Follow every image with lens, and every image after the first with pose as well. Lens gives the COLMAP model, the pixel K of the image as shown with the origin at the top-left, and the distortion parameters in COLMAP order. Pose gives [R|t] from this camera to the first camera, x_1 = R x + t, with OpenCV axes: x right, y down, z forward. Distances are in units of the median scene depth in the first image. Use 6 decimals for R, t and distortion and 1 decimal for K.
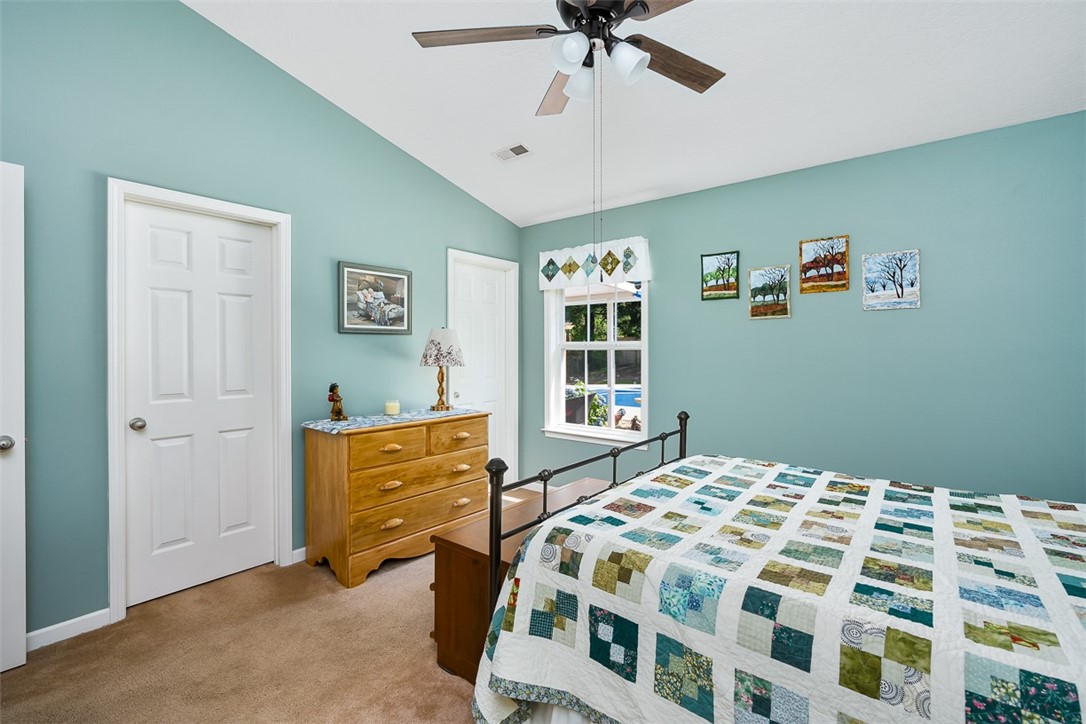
lens RADIAL K [[490.1, 0, 542.0], [0, 490.1, 354.1], [0, 0, 1]] dist [-0.006569, 0.002048]
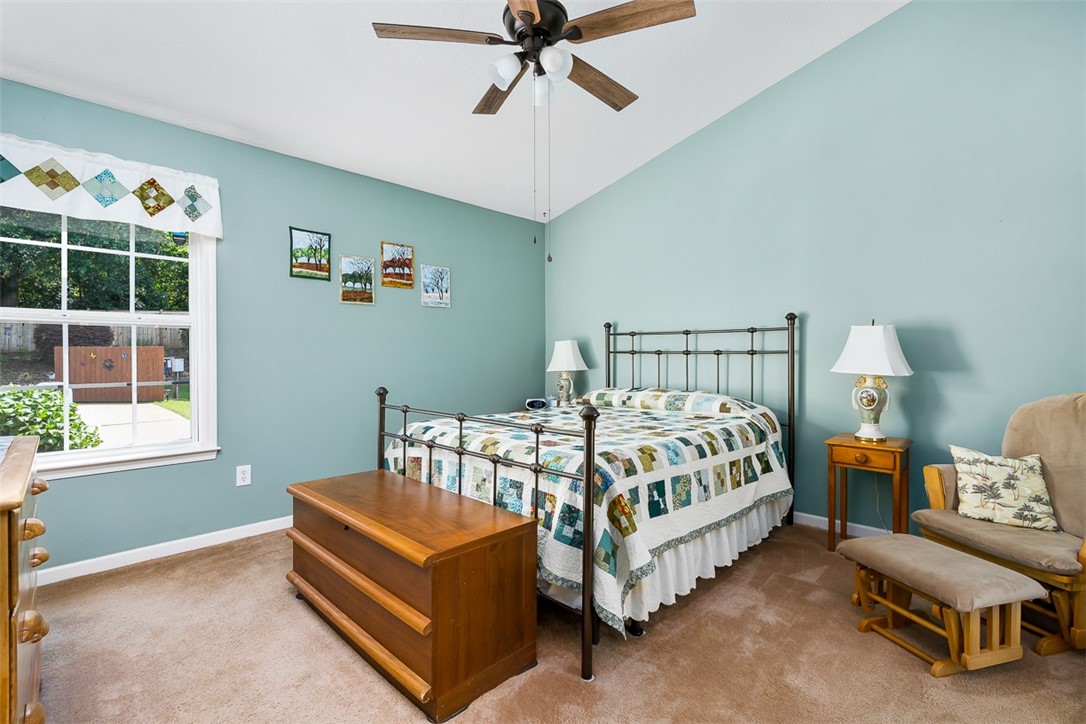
lens RADIAL K [[490.1, 0, 542.1], [0, 490.1, 360.3], [0, 0, 1]] dist [-0.006569, 0.002048]
pose [[0.096785, -0.007674, 0.995276, -0.580468], [0.012077, 0.999906, 0.006535, 0.050003], [-0.995232, 0.011387, 0.096869, 0.482434]]
